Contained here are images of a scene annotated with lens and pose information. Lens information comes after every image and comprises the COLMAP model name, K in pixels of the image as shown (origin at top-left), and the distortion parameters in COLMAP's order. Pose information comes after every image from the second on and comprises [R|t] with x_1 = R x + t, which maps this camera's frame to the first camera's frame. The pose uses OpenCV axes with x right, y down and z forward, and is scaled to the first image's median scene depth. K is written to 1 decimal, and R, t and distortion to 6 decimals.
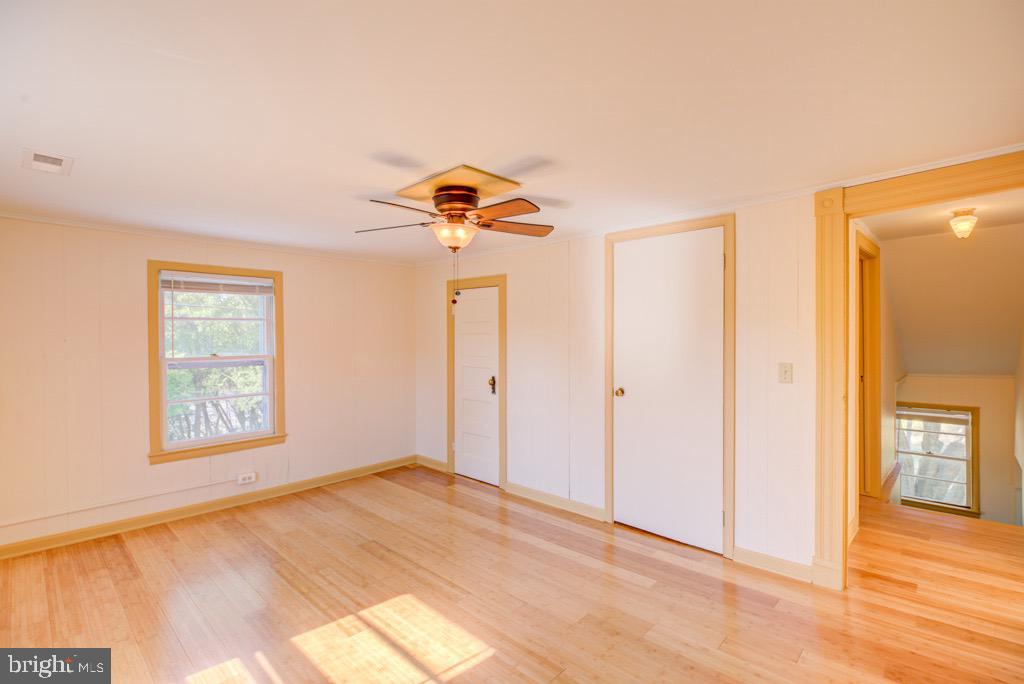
lens RADIAL K [[475.4, 0, 499.2], [0, 475.4, 334.9], [0, 0, 1]] dist [0.000279, -0.000056]
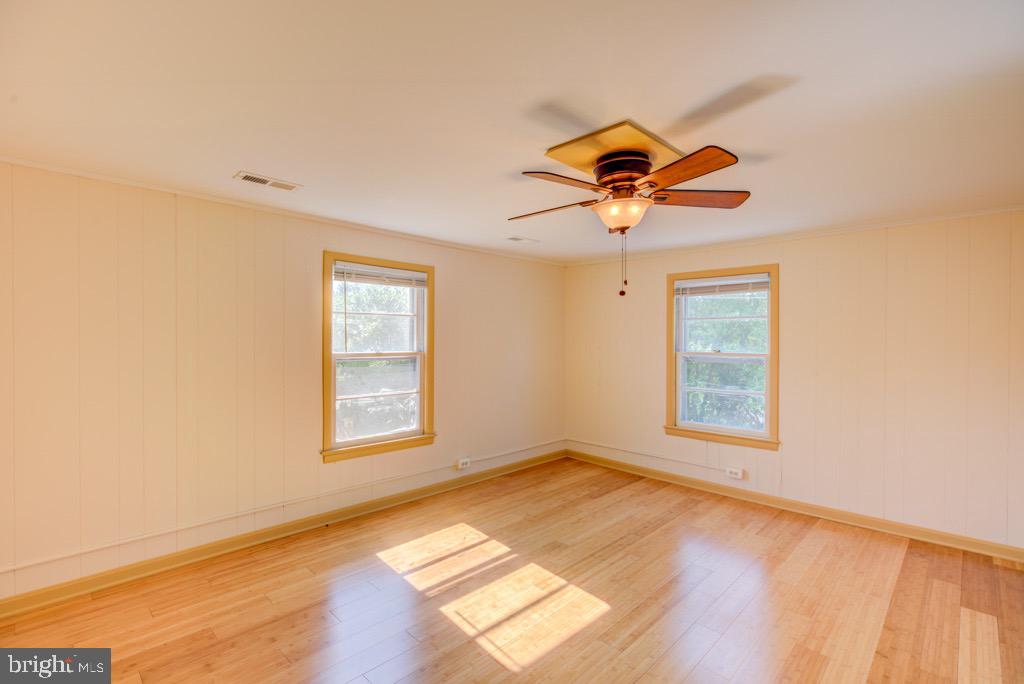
lens RADIAL K [[470.8, 0, 512.0], [0, 470.8, 342.0], [0, 0, 1]] dist [-0.000030, 0.000120]
pose [[0.003908, 0.019847, -0.999795, 0.561709], [0.000120, 0.999803, 0.019847, -0.000494], [0.999992, -0.000198, 0.003905, 0.614235]]
